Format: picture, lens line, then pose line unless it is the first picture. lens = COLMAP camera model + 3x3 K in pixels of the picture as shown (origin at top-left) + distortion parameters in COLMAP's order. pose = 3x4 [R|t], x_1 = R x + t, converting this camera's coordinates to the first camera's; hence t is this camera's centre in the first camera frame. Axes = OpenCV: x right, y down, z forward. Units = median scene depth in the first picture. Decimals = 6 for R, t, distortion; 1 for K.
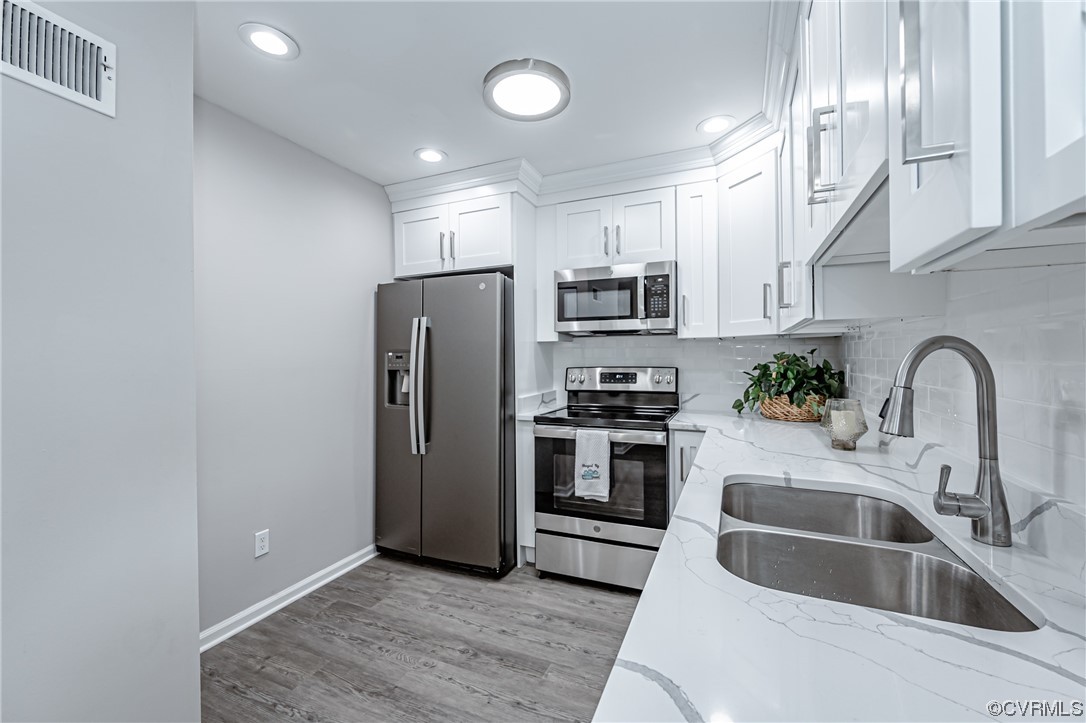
lens RADIAL K [[436.2, 0, 545.3], [0, 436.2, 353.7], [0, 0, 1]] dist [0.000227, 0.000155]
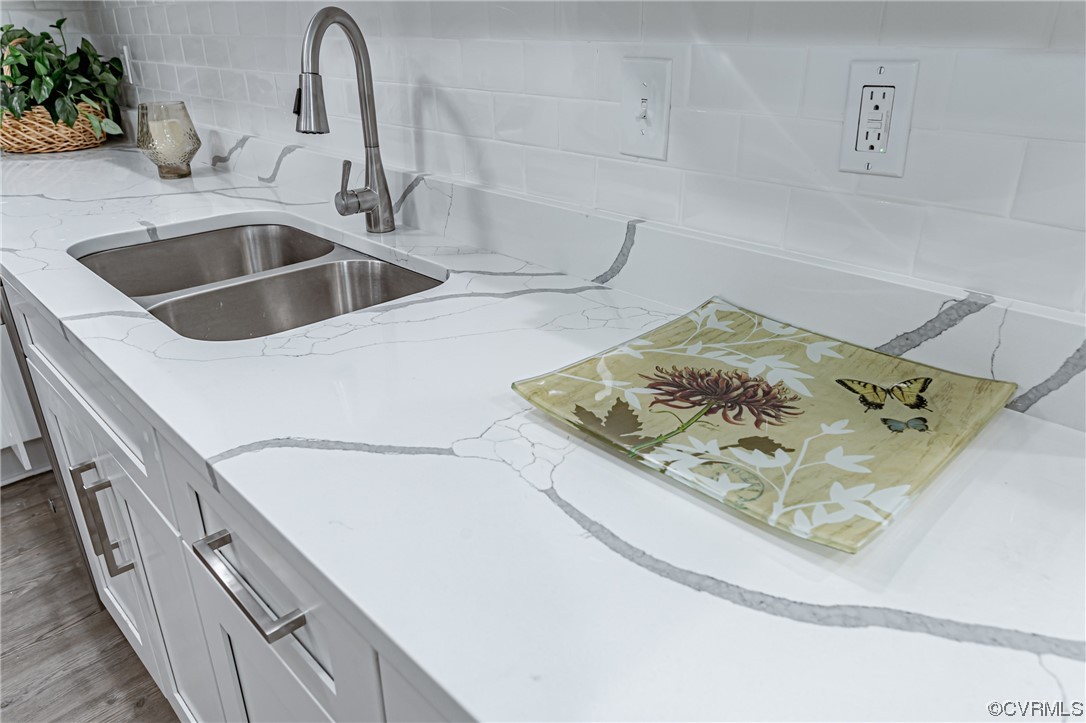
lens RADIAL K [[748.2, 0, 541.1], [0, 748.2, 348.7], [0, 0, 1]] dist [-0.005301, -0.001134]
pose [[0.377856, -0.368501, 0.849372, -0.151943], [0.000079, 0.917395, 0.397978, -0.003338], [-0.925864, -0.150311, 0.346672, 0.003353]]
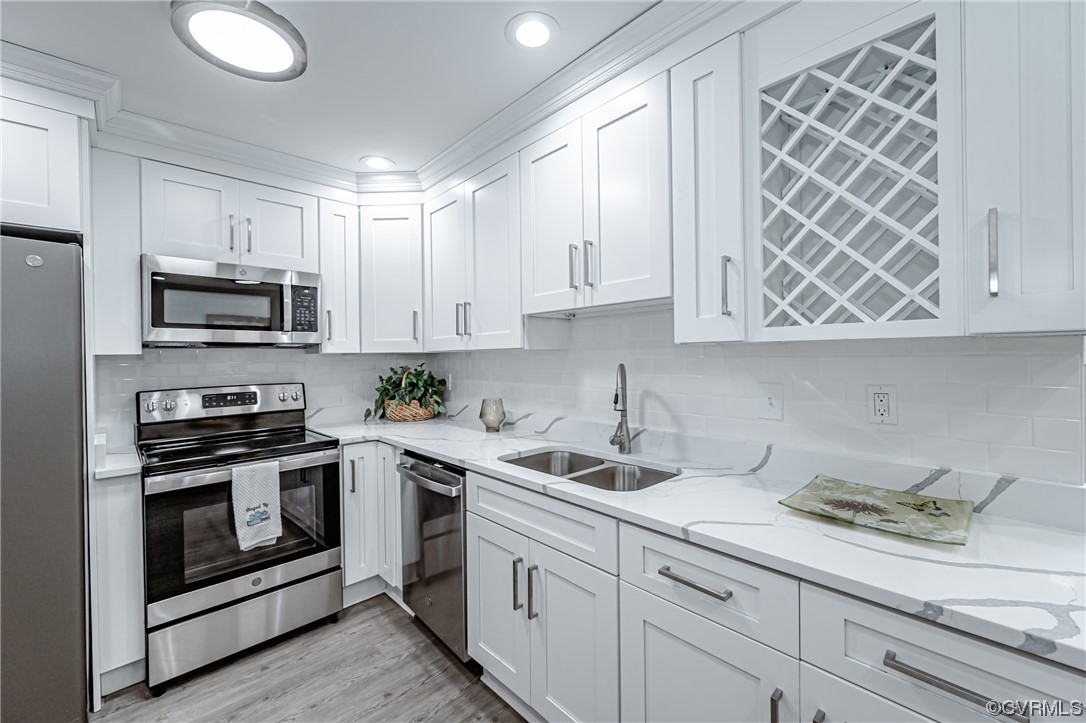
lens RADIAL K [[435.2, 0, 539.7], [0, 435.2, 357.1], [0, 0, 1]] dist [0.000135, -0.000180]
pose [[0.396103, -0.000956, 0.918206, -0.459127], [0.004636, 0.999989, -0.000959, -0.026870], [-0.918194, 0.004637, 0.396103, 0.181063]]
